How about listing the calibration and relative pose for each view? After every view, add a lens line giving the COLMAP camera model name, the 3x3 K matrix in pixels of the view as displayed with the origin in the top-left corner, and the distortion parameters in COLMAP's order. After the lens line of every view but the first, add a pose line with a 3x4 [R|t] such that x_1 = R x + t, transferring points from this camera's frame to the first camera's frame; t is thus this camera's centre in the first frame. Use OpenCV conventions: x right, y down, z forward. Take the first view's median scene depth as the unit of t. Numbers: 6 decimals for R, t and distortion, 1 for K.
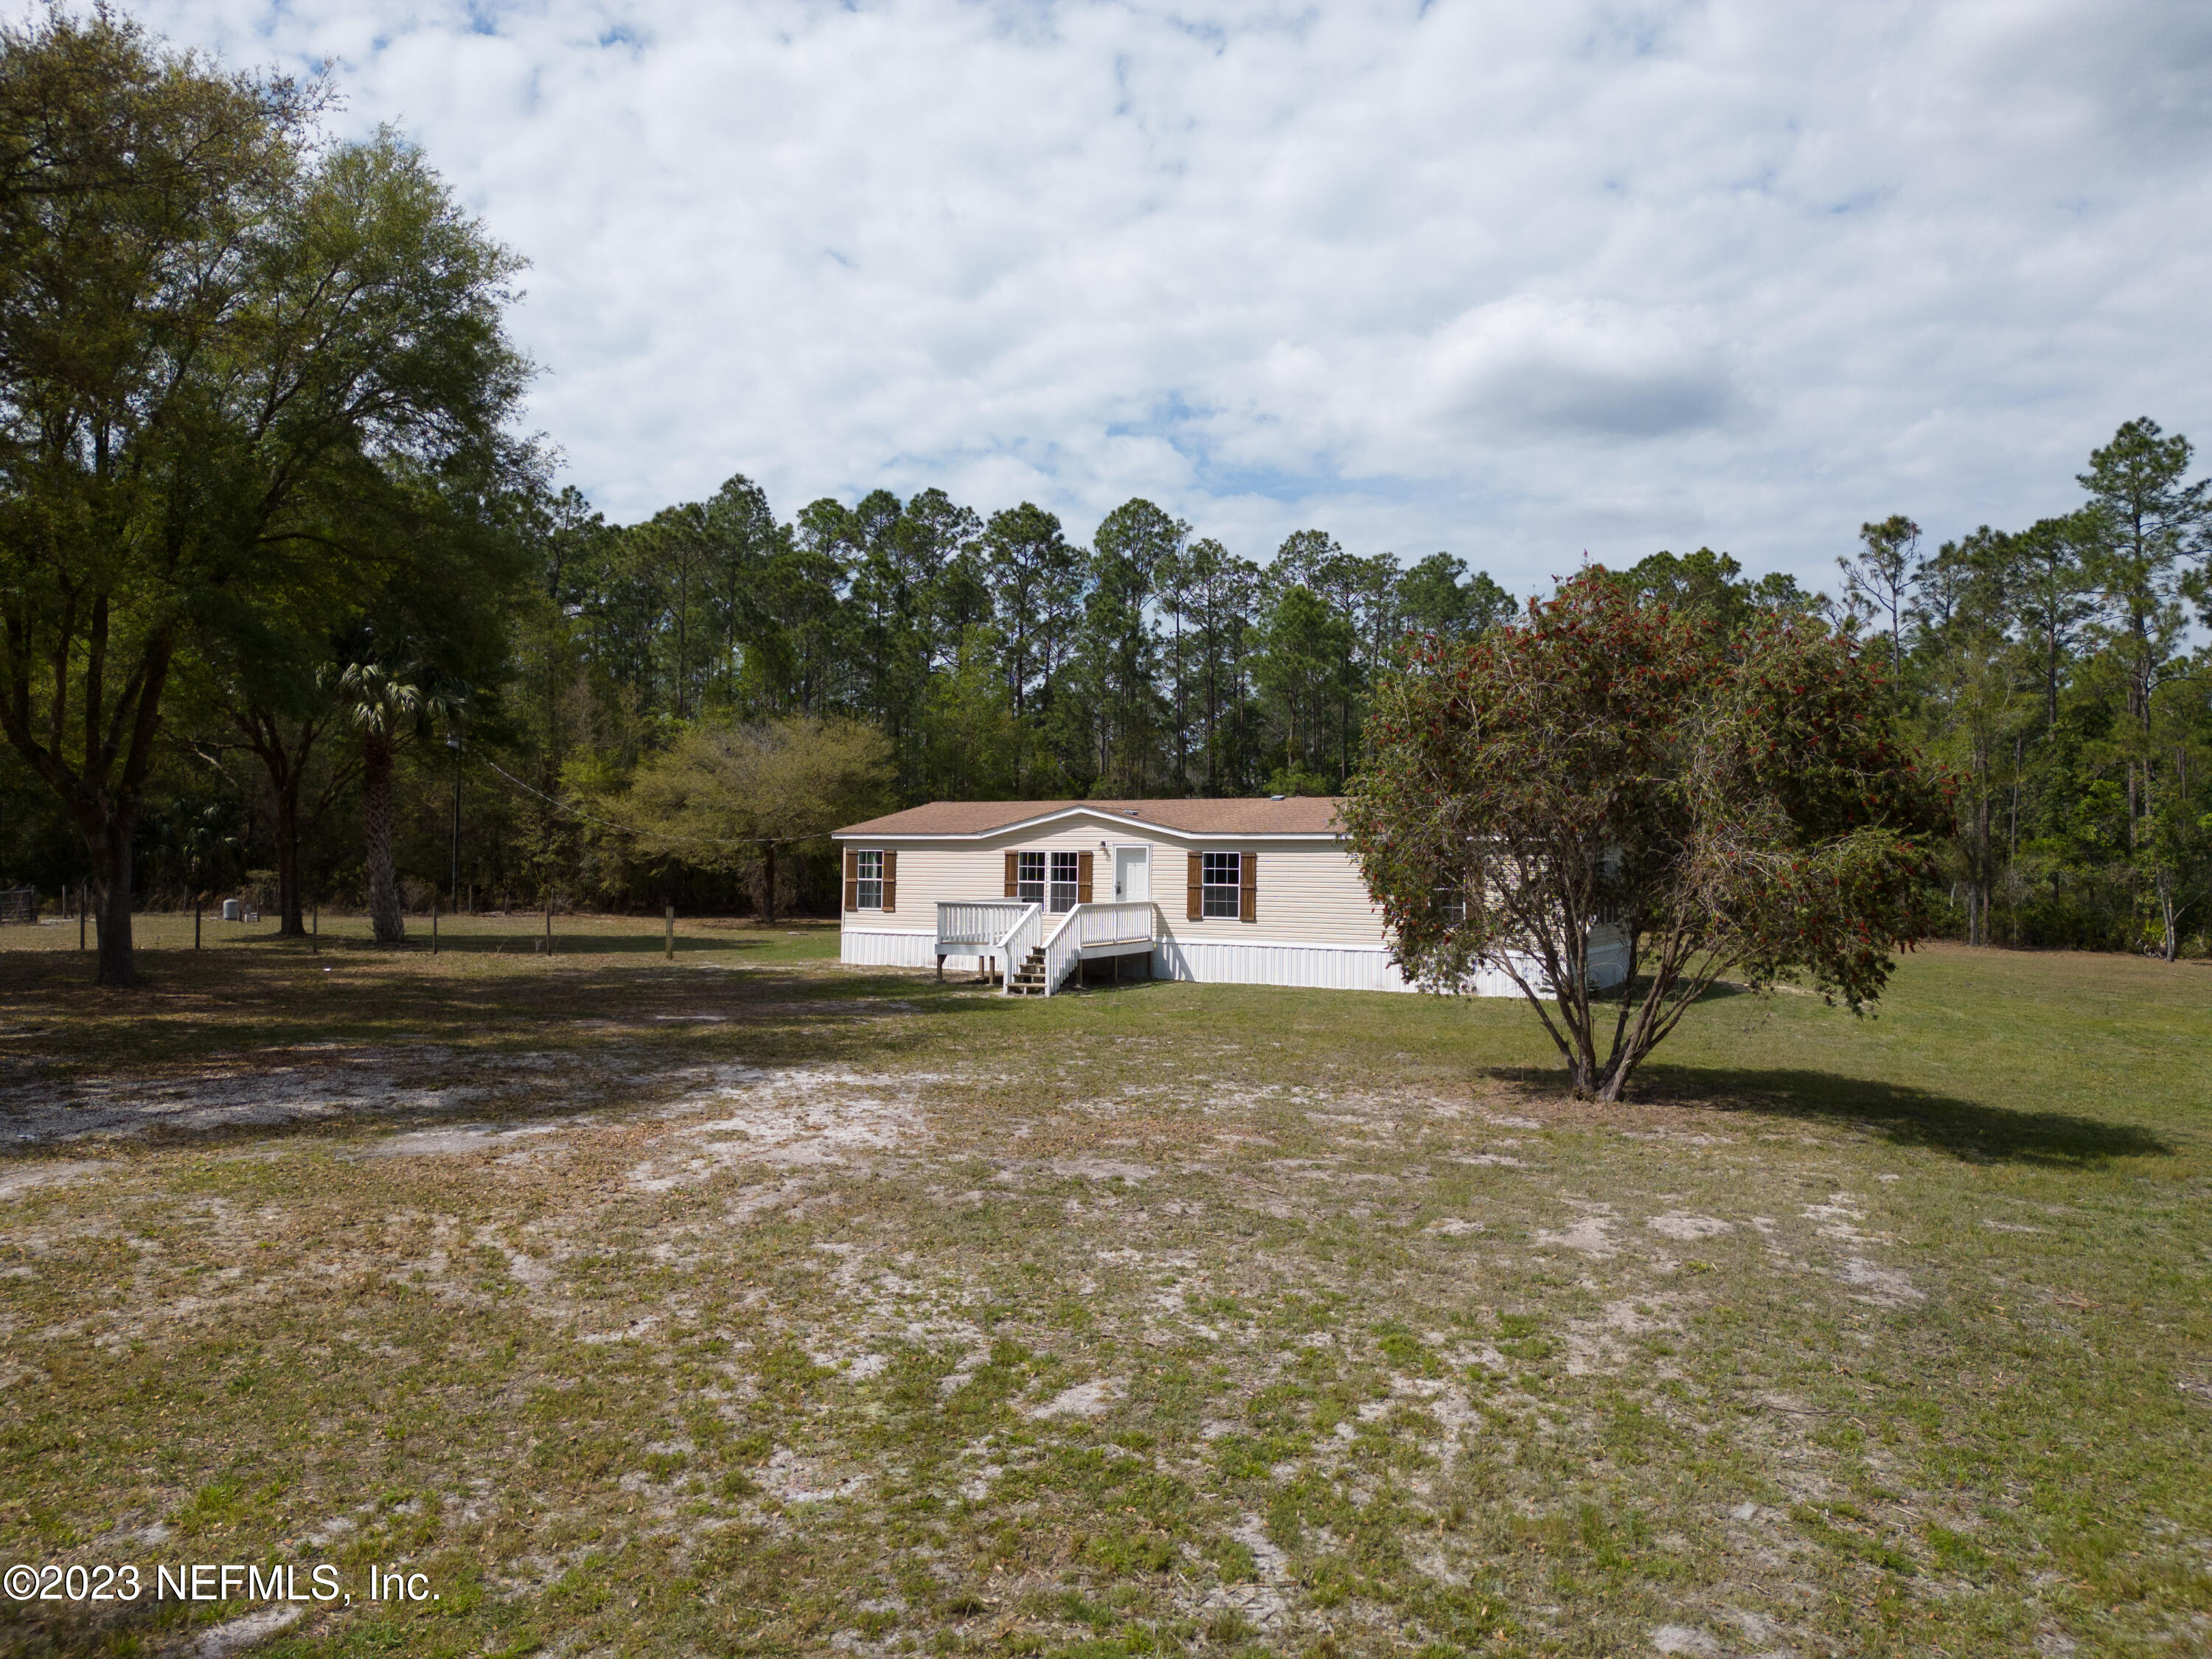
lens RADIAL K [[1559.8, 0, 1106.8], [0, 1559.8, 824.2], [0, 0, 1]] dist [0.077868, -0.074113]
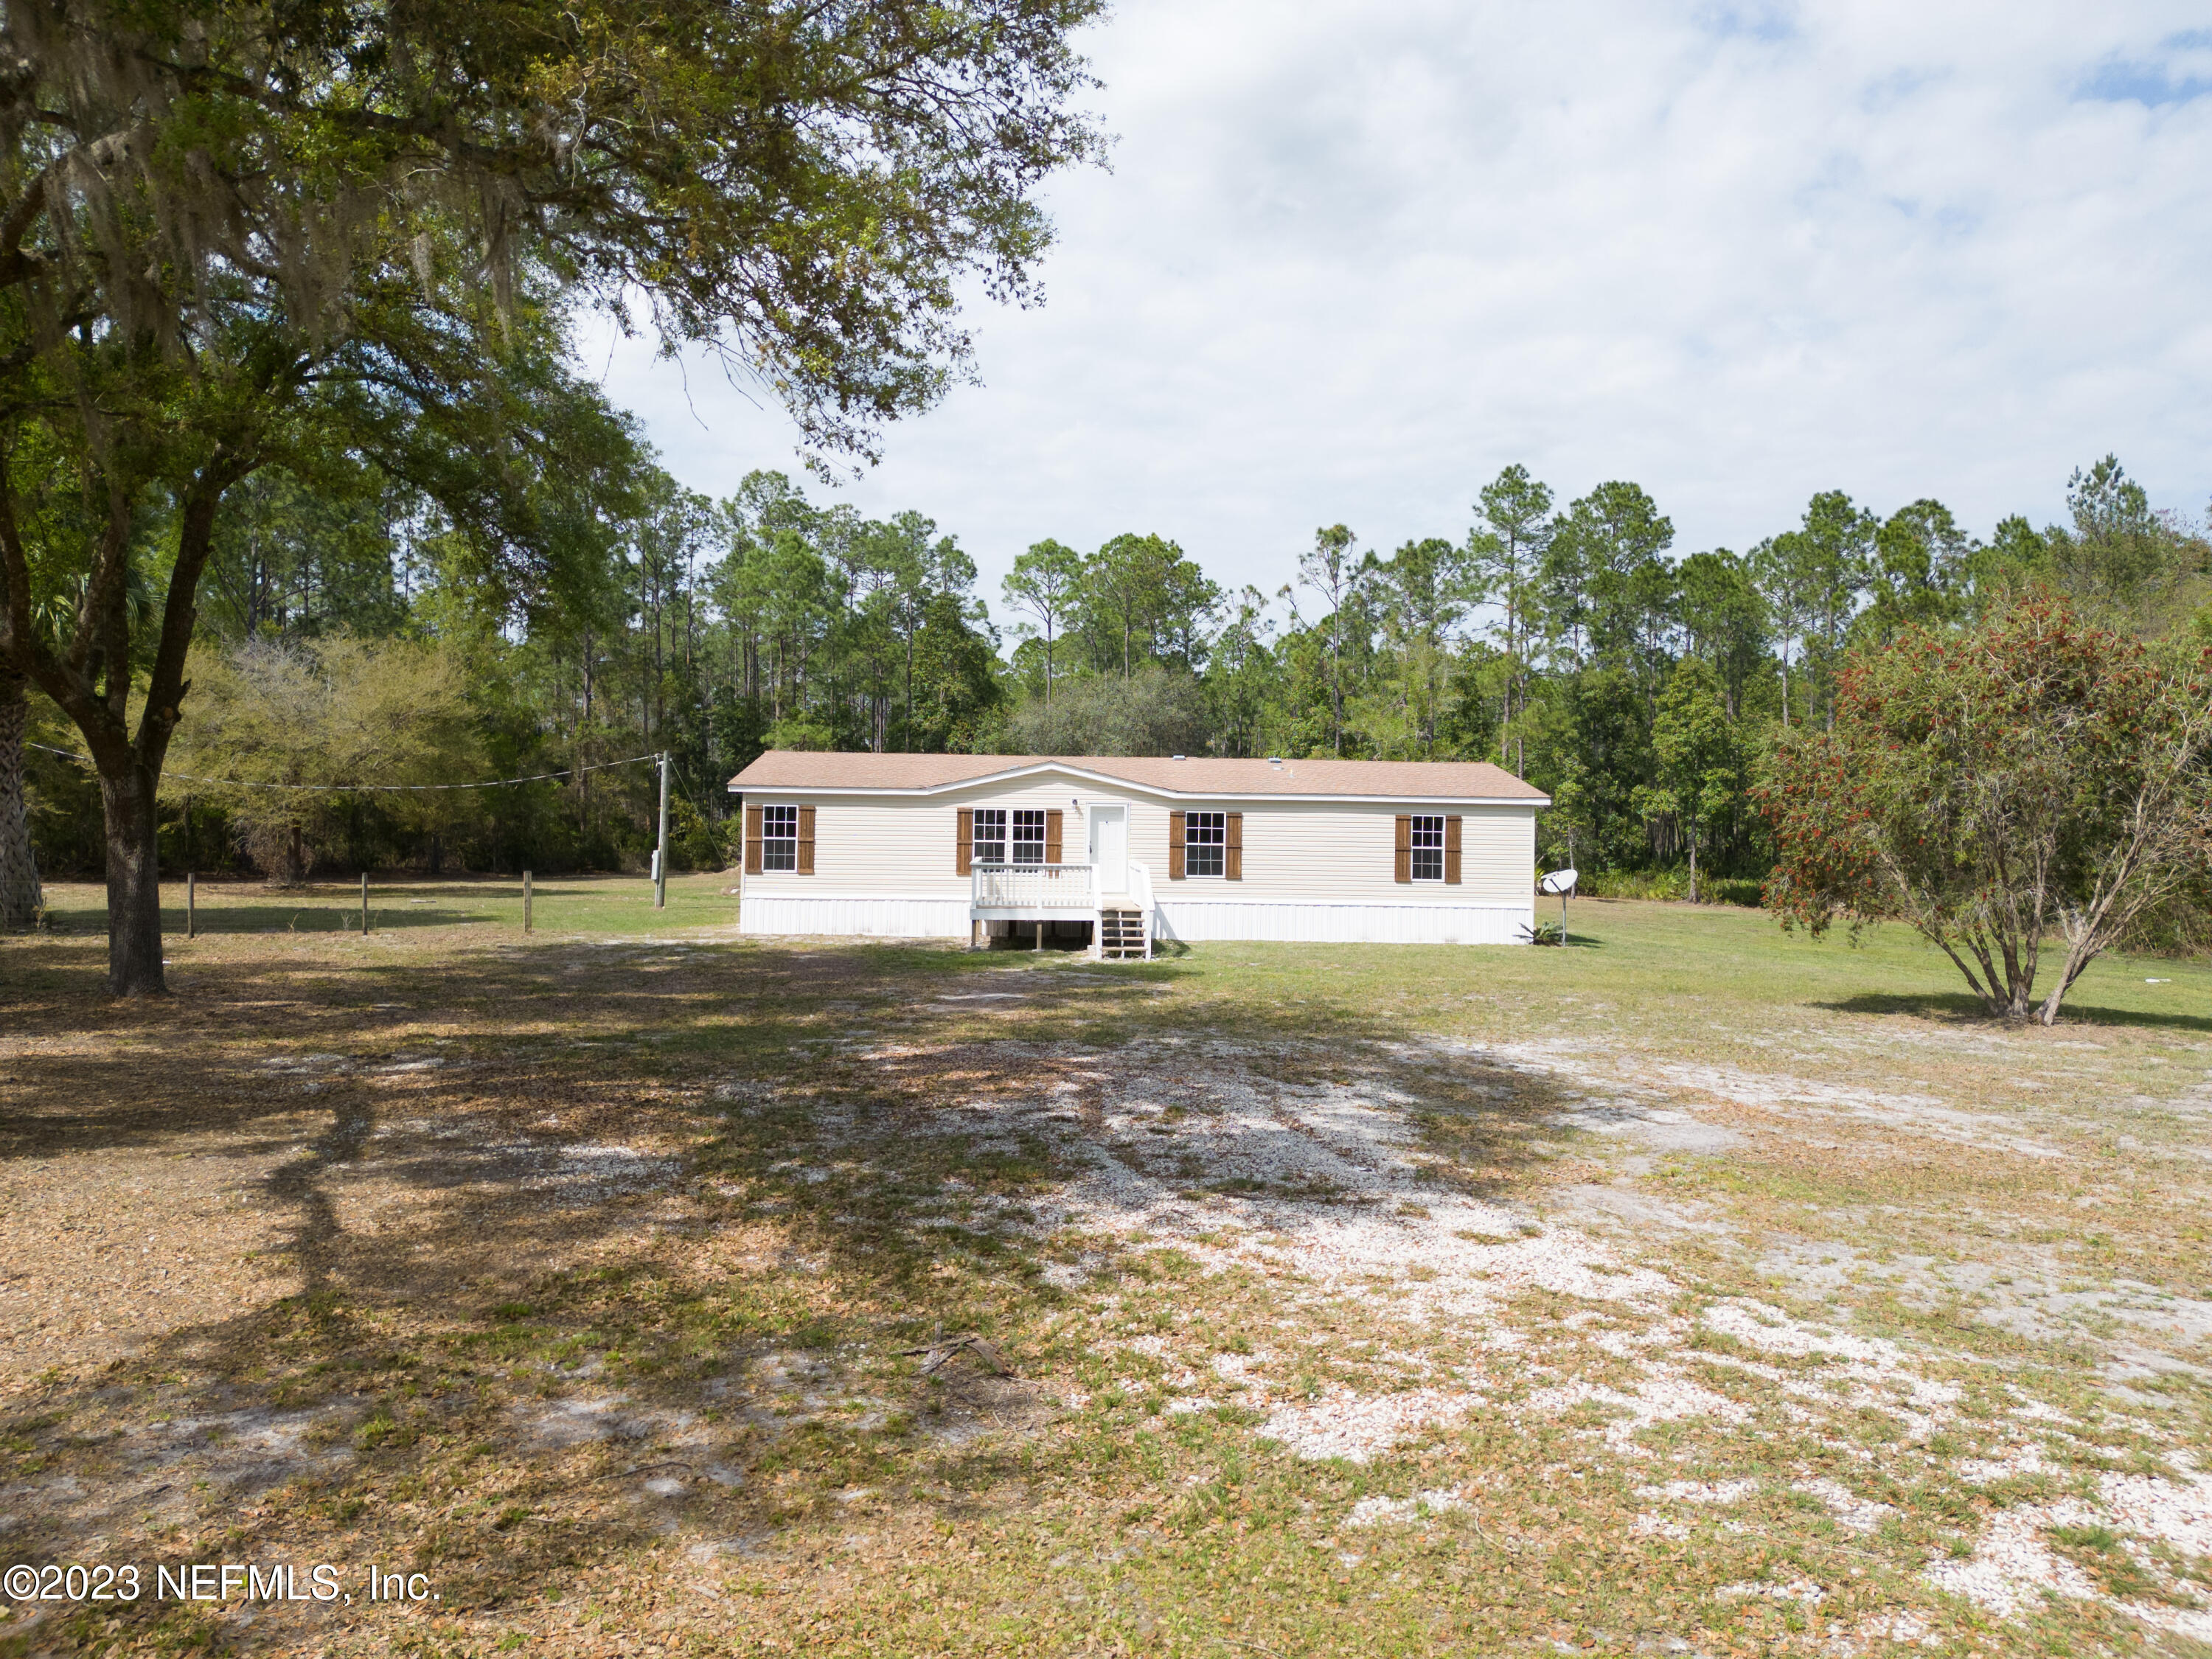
lens RADIAL K [[1548.7, 0, 1103.2], [0, 1548.7, 823.2], [0, 0, 1]] dist [0.070698, -0.067119]
pose [[0.867433, 0.001858, 0.497551, -0.465172], [-0.018070, 0.999451, 0.027771, -0.001508], [-0.497227, -0.033080, 0.866990, 0.147084]]
